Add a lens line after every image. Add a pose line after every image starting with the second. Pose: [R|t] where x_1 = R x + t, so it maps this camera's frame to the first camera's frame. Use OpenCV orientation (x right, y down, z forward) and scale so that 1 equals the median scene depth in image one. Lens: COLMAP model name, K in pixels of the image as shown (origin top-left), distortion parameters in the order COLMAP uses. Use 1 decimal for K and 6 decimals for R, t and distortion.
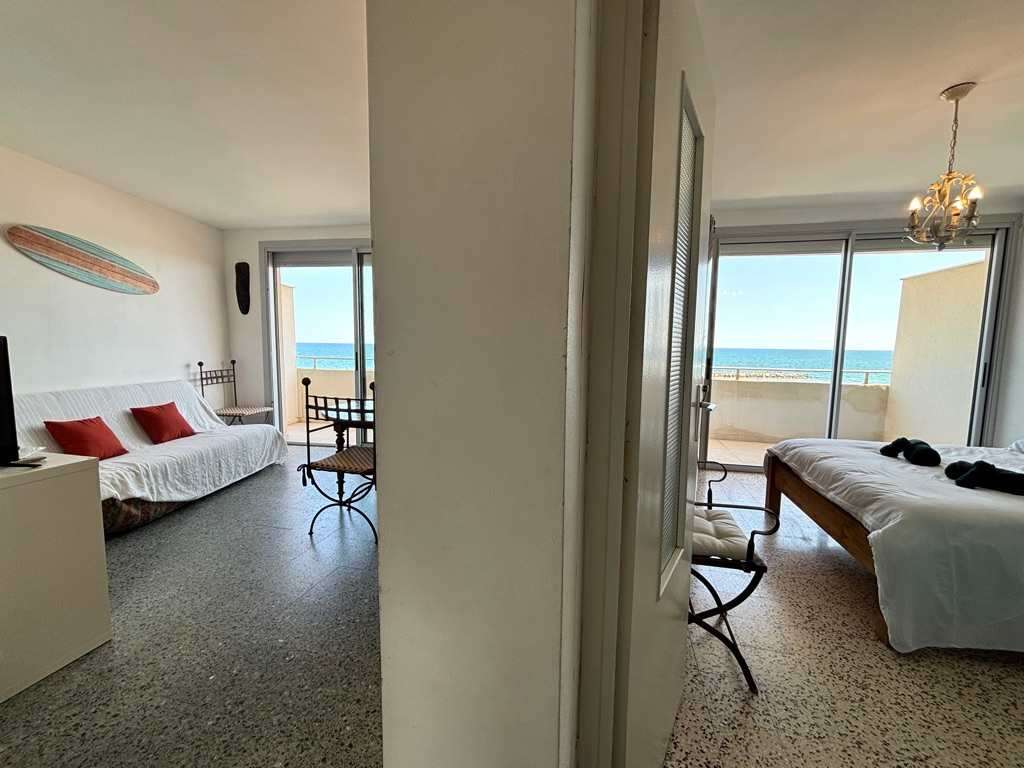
lens RADIAL K [[414.8, 0, 510.5], [0, 414.8, 386.0], [0, 0, 1]] dist [-0.002245, 0.002966]
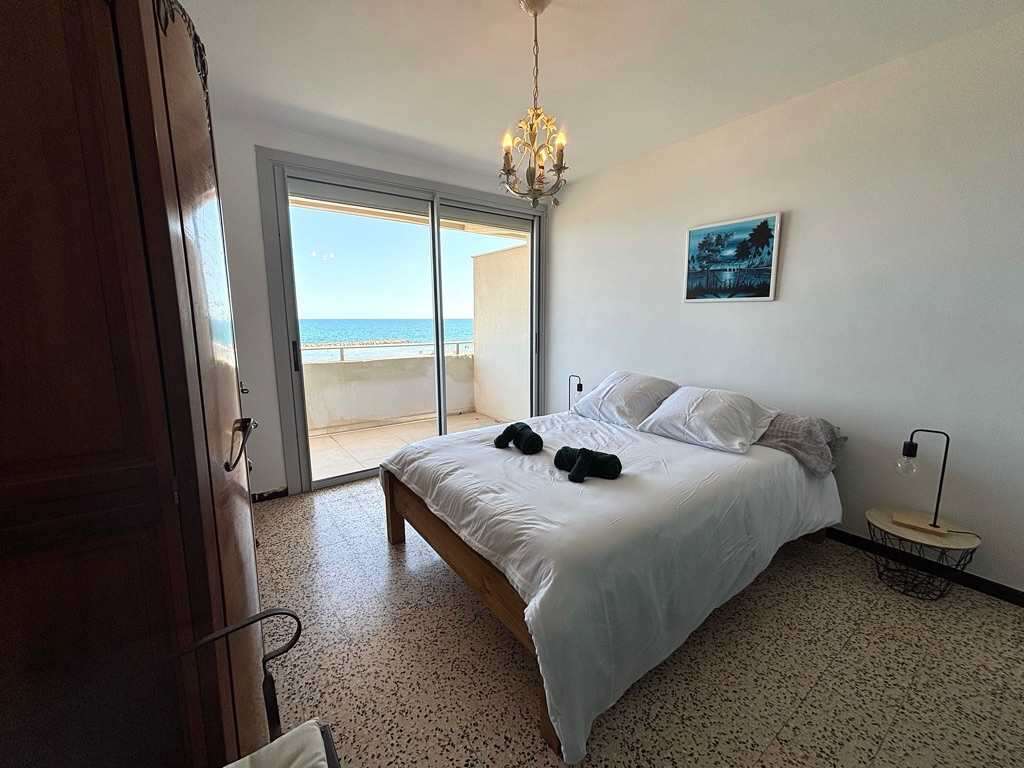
lens RADIAL K [[414.8, 0, 510.5], [0, 414.8, 386.0], [0, 0, 1]] dist [-0.002245, 0.002966]
pose [[0.648083, -0.137917, 0.748977, 0.300478], [0.085200, 0.990422, 0.108654, -0.060908], [-0.756789, -0.006604, 0.653626, 0.440909]]
